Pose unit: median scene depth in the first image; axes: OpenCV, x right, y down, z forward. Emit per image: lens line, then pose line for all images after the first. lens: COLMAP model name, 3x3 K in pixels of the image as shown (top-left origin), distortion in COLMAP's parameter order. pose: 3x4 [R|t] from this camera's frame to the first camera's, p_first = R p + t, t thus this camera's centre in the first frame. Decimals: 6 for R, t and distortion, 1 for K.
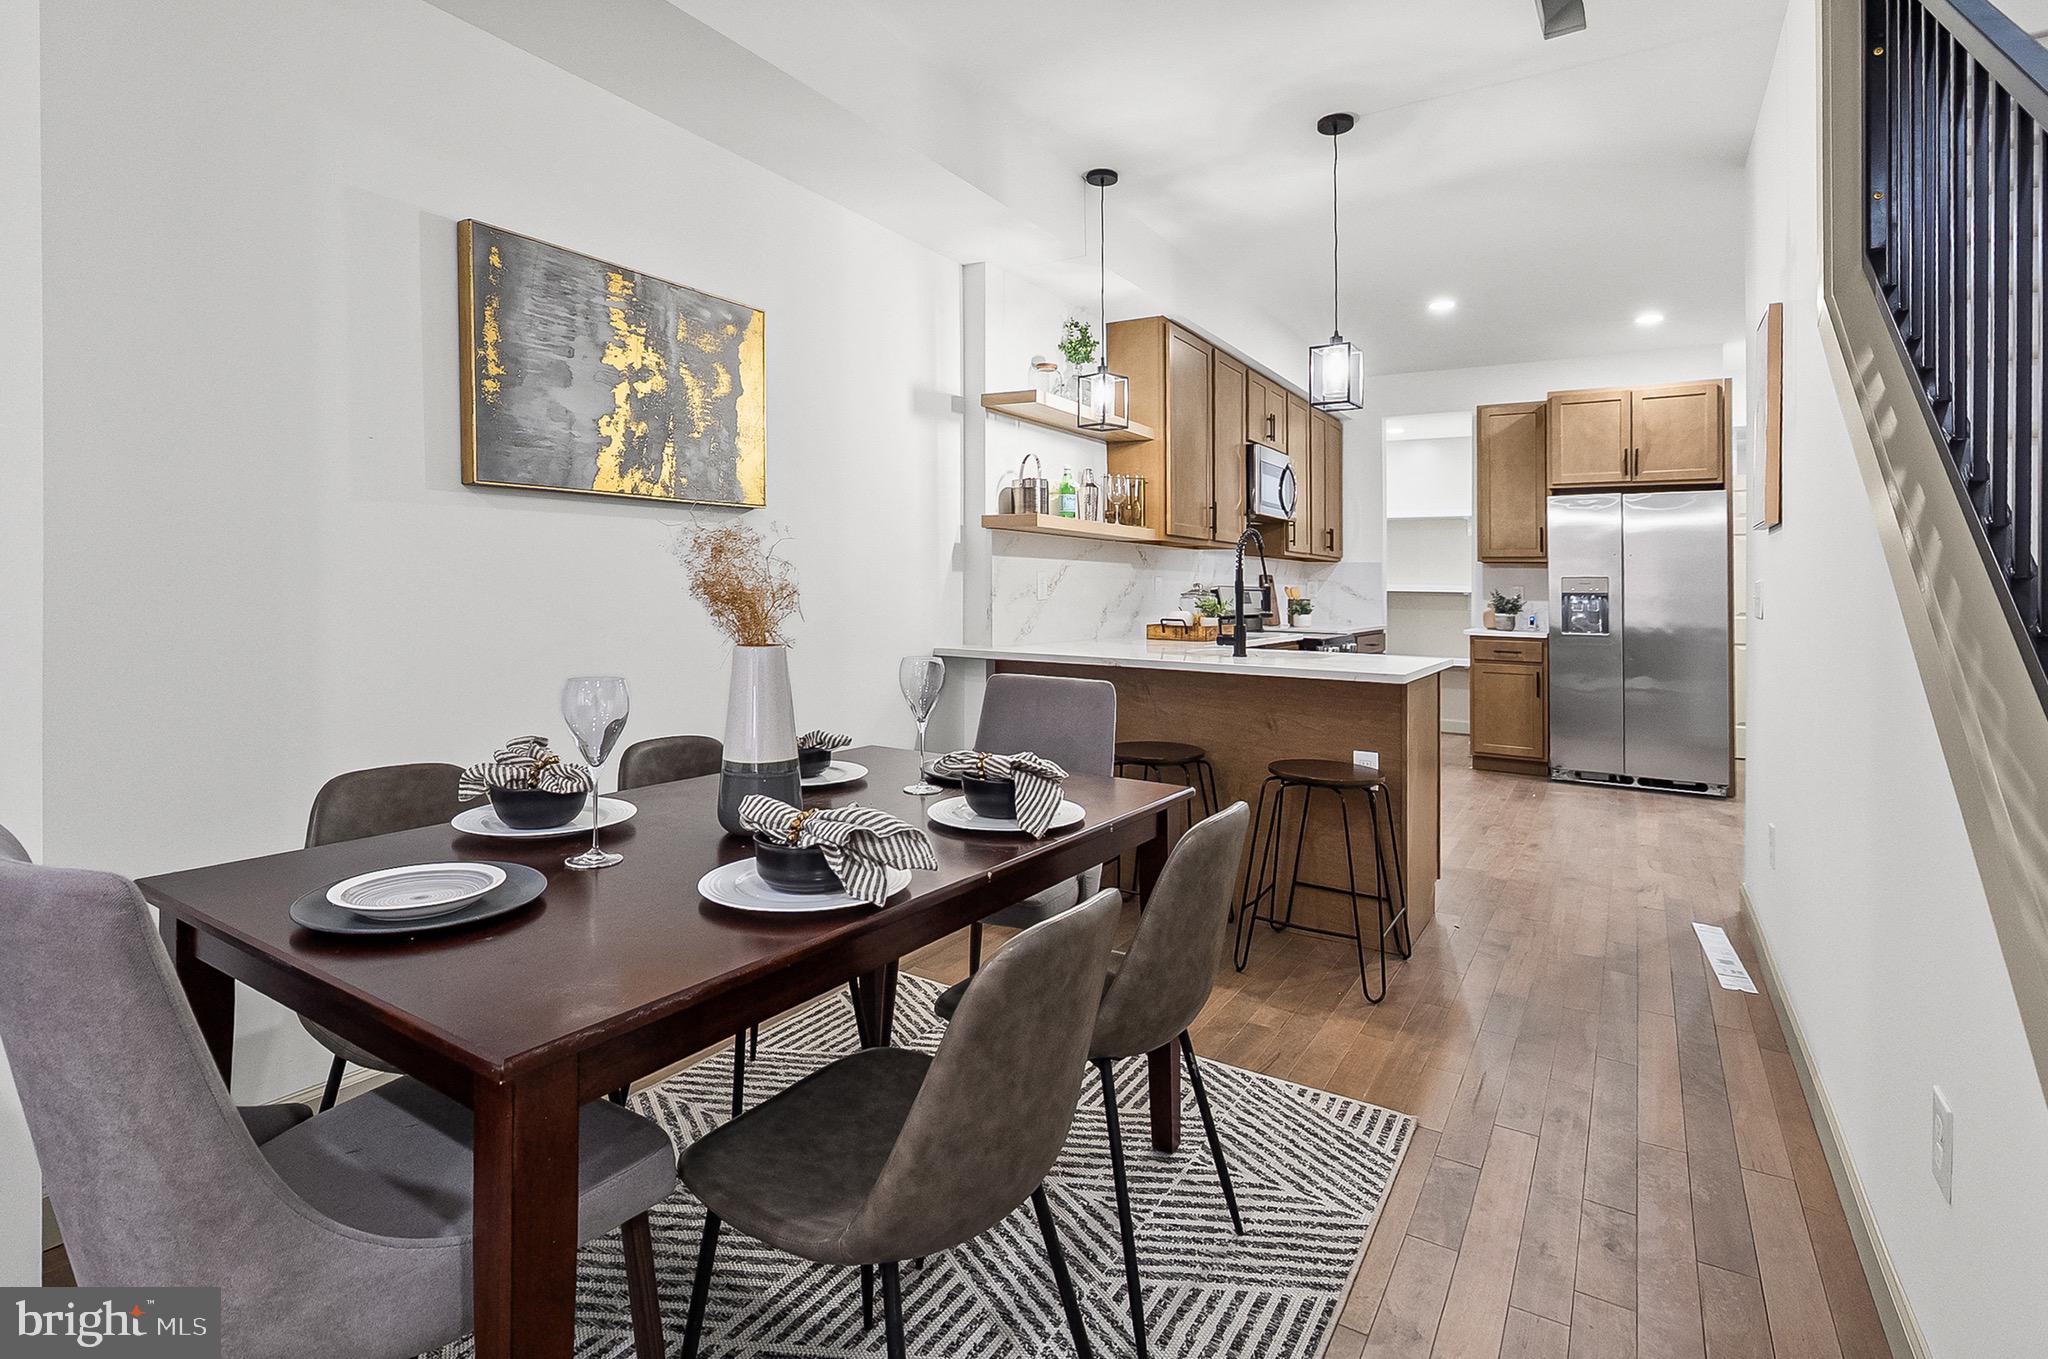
lens RADIAL K [[963.8, 0, 1027.4], [0, 963.8, 642.5], [0, 0, 1]] dist [0.000798, 0.000085]
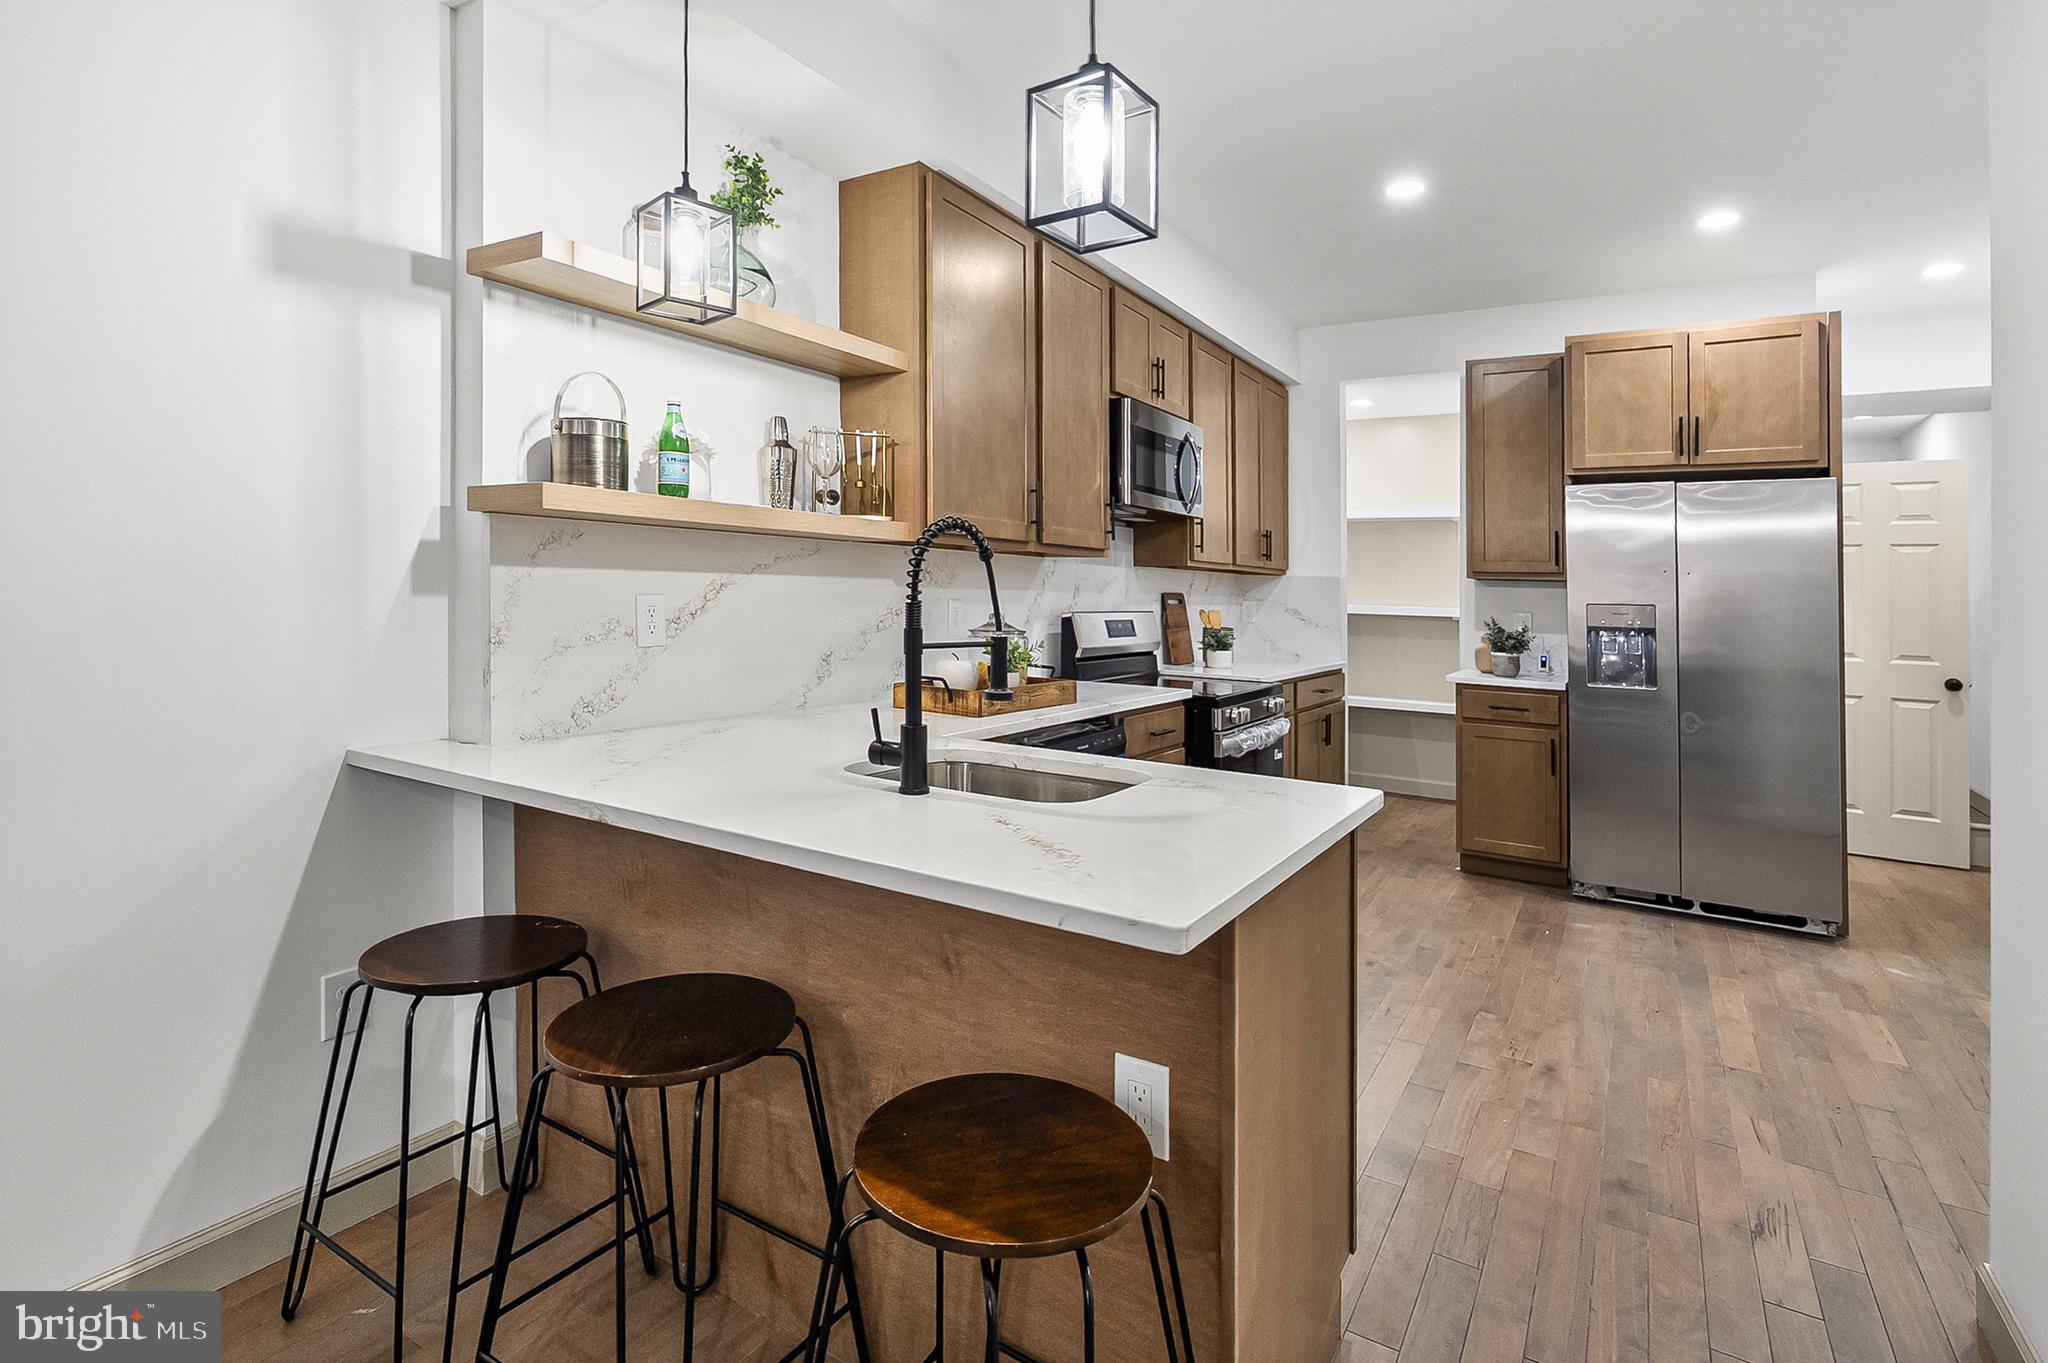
lens RADIAL K [[983.7, 0, 1024.9], [0, 983.7, 625.3], [0, 0, 1]] dist [-0.003840, -0.000747]
pose [[0.999936, 0.011238, -0.000997, 0.156241], [-0.011259, 0.999639, -0.024386, -0.030902], [0.000723, 0.024395, 0.999702, 0.302963]]
